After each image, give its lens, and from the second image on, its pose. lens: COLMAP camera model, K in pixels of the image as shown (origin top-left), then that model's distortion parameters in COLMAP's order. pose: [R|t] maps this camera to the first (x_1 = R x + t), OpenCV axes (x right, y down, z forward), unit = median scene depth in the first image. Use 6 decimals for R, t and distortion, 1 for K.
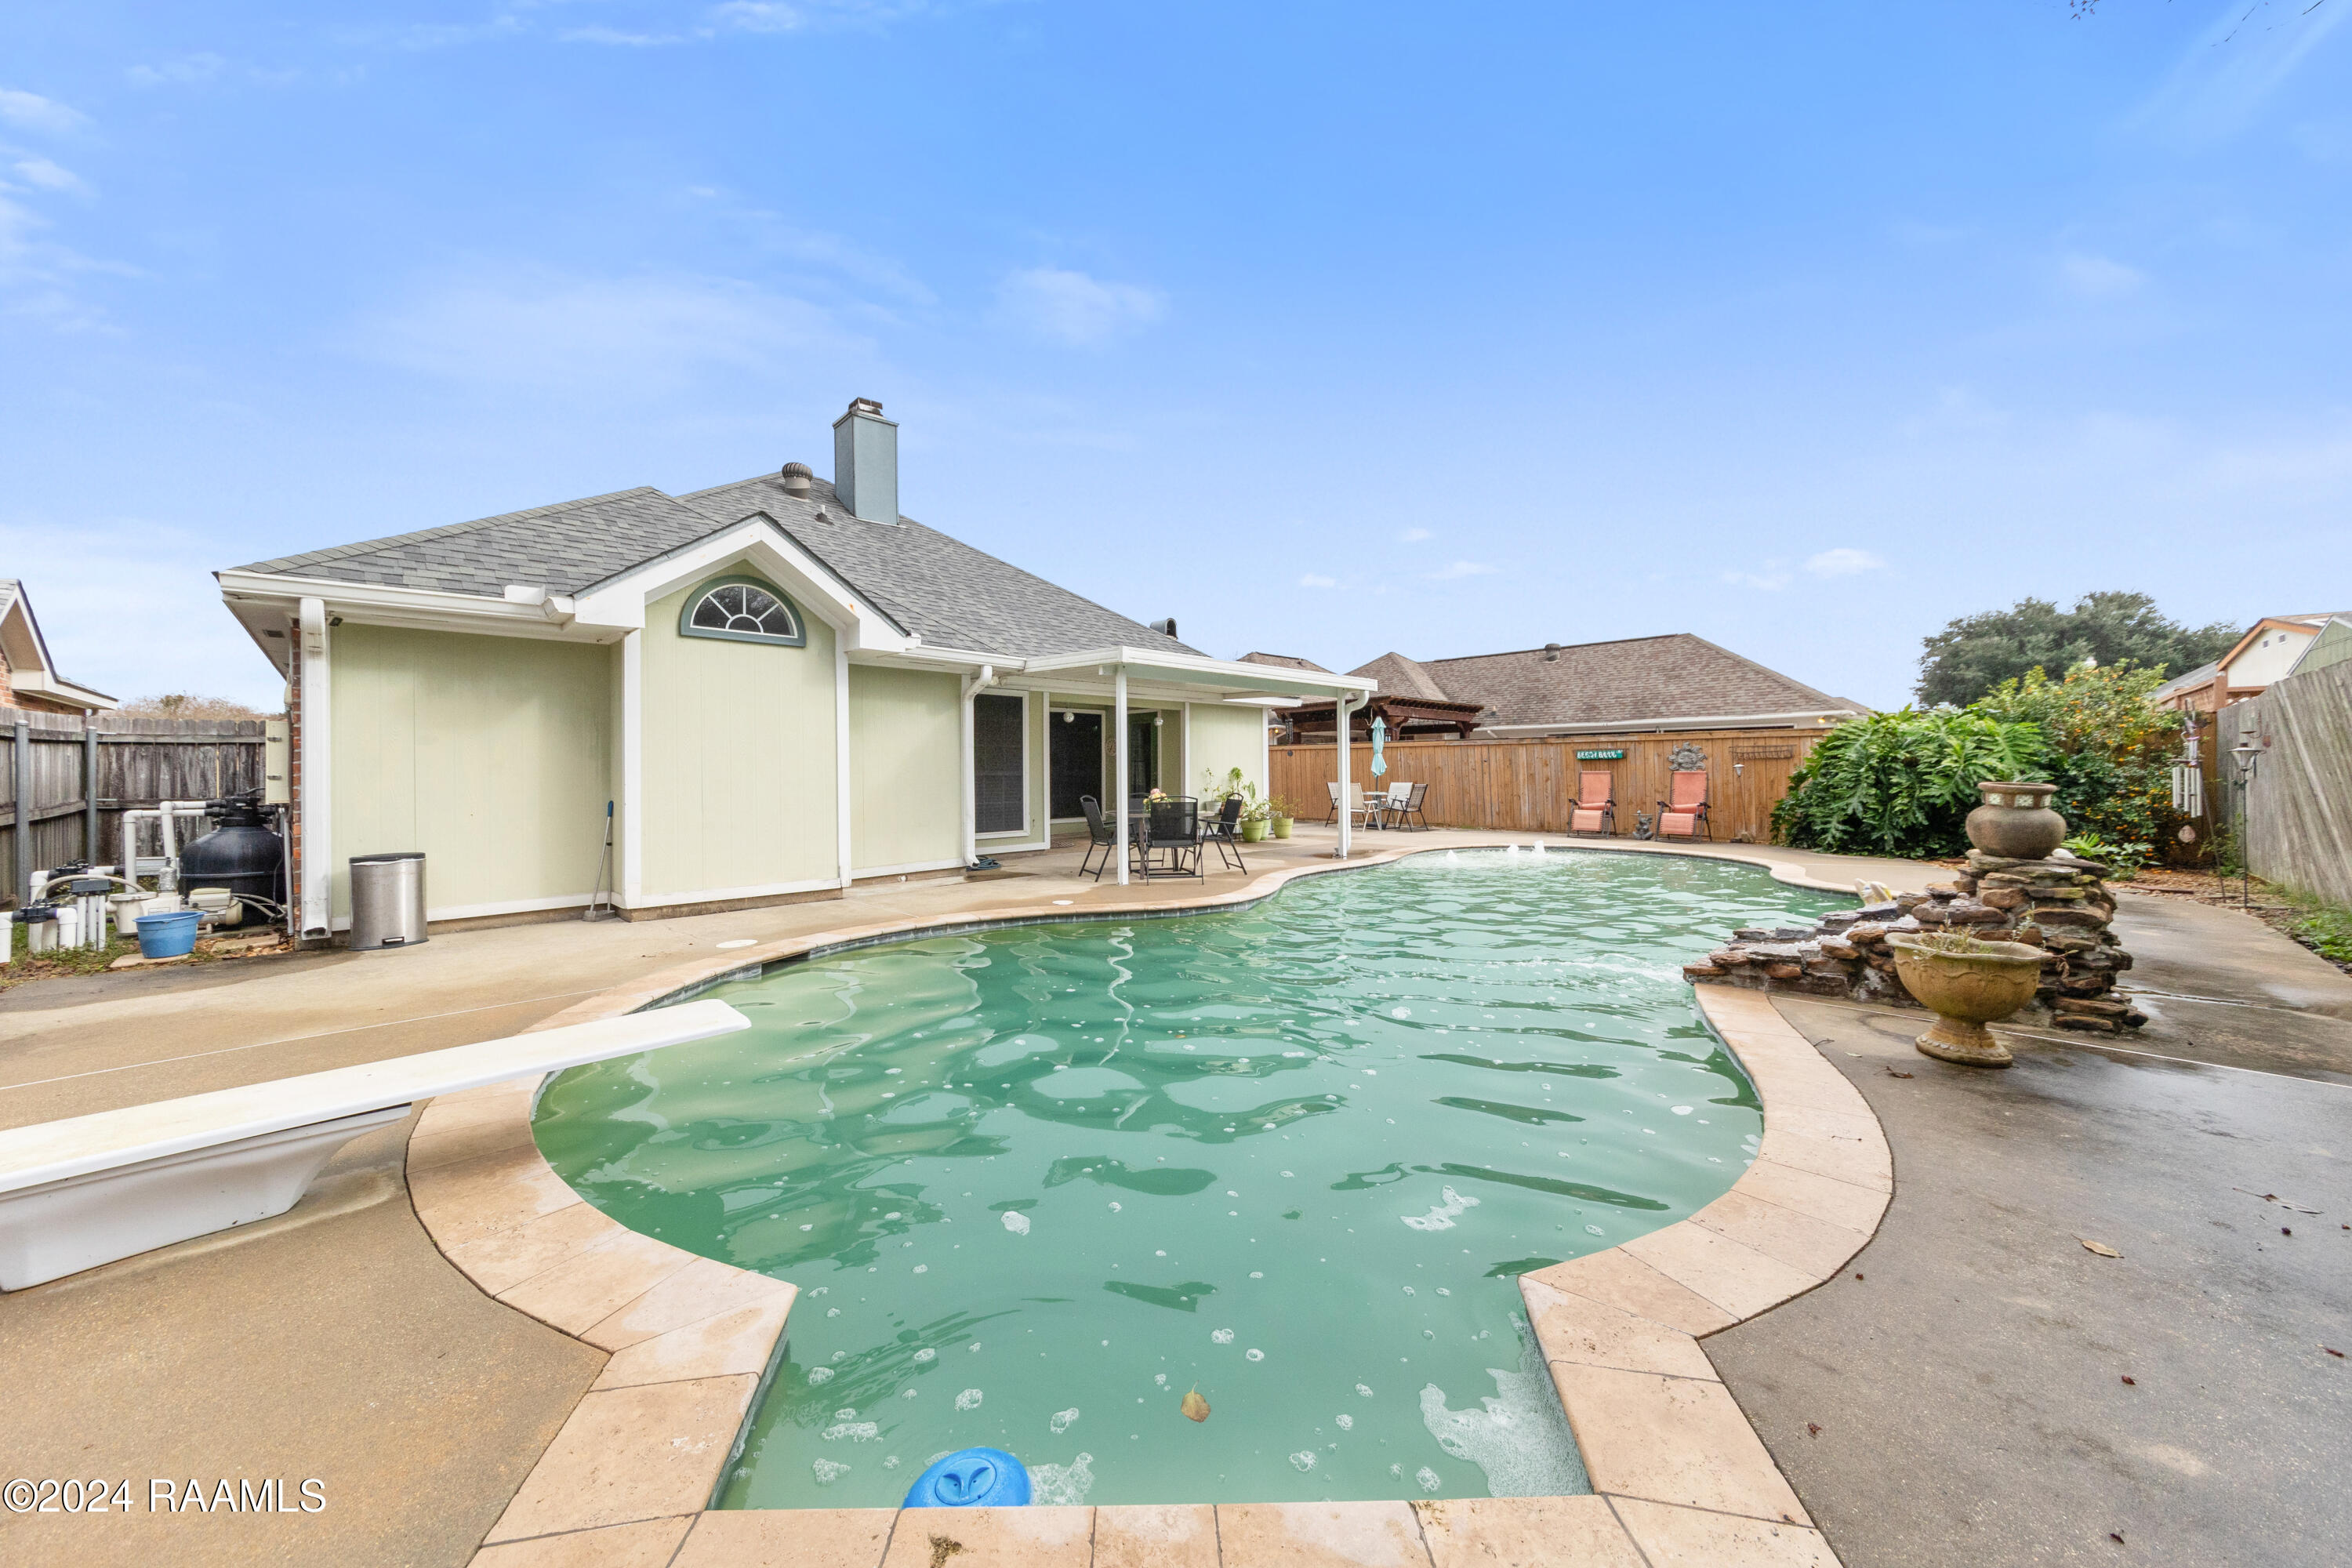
lens RADIAL K [[833.6, 0, 1156.6], [0, 833.6, 774.6], [0, 0, 1]] dist [0.001658, 0.001512]
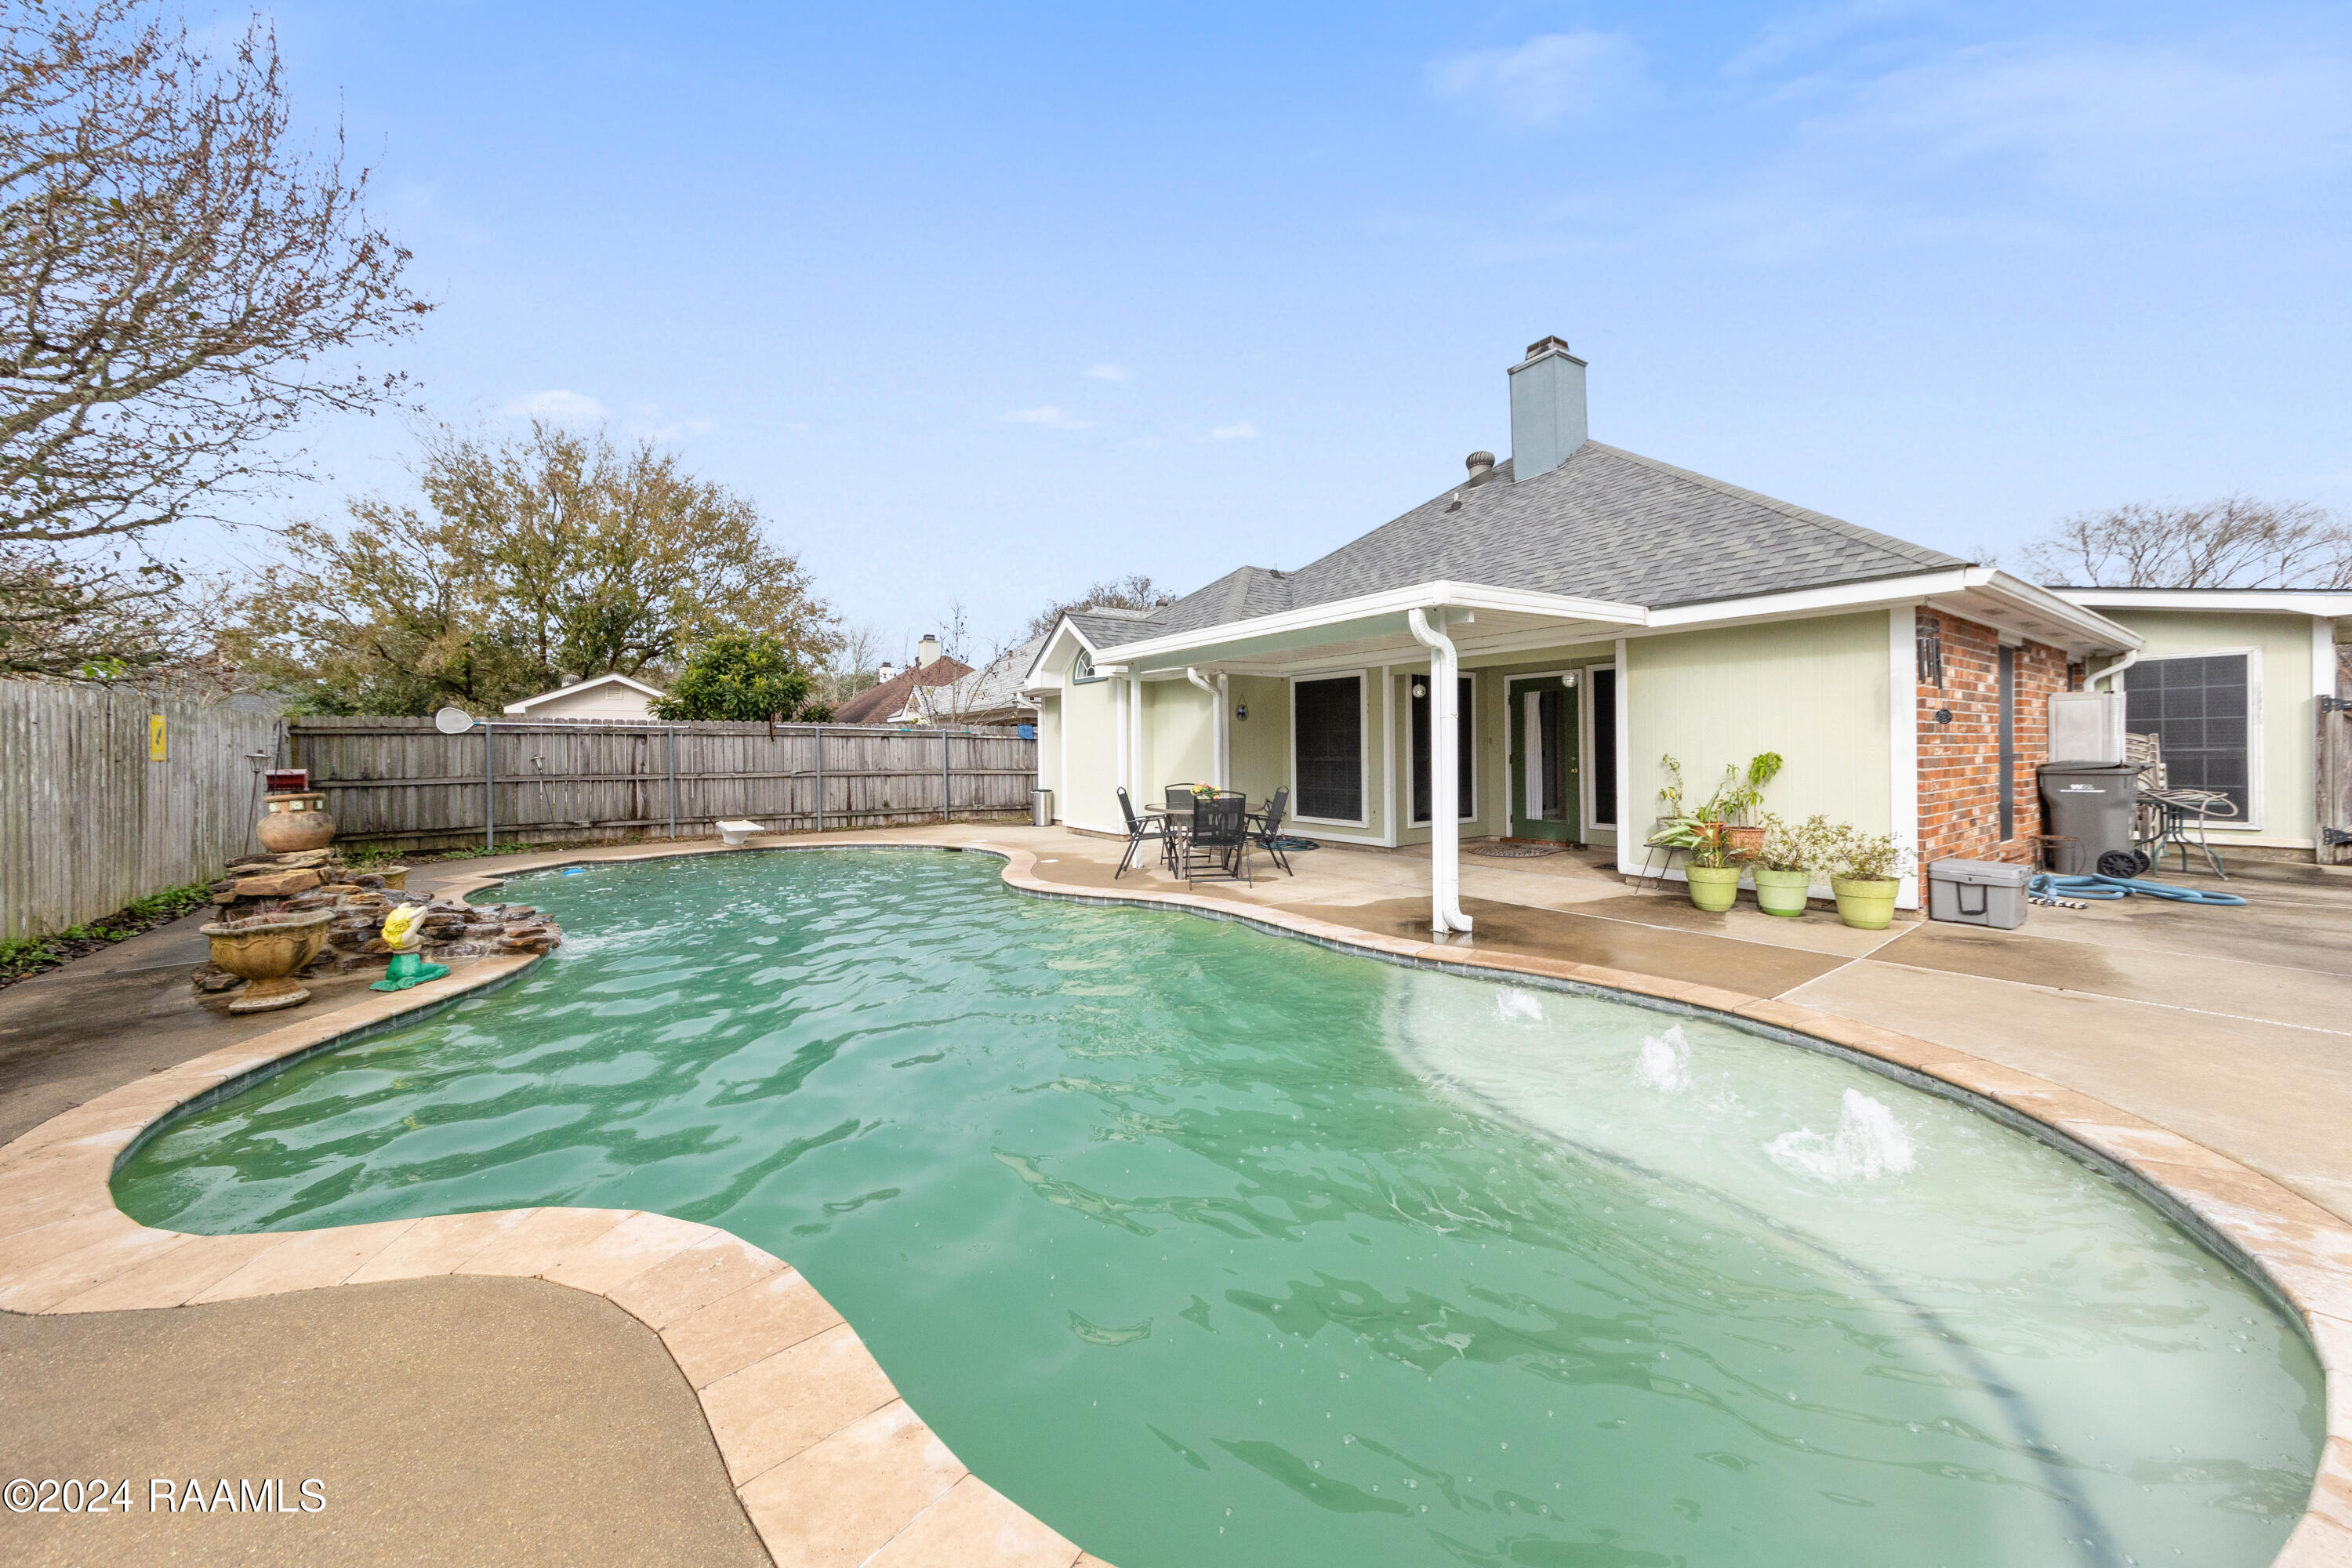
lens RADIAL K [[833.6, 0, 1182.9], [0, 833.6, 750.9], [0, 0, 1]] dist [0.001658, 0.001512]
pose [[-0.134534, 0.011533, -0.990842, 0.633805], [0.007961, 0.999913, 0.010558, -0.017421], [0.990877, -0.006467, -0.134615, 0.759943]]
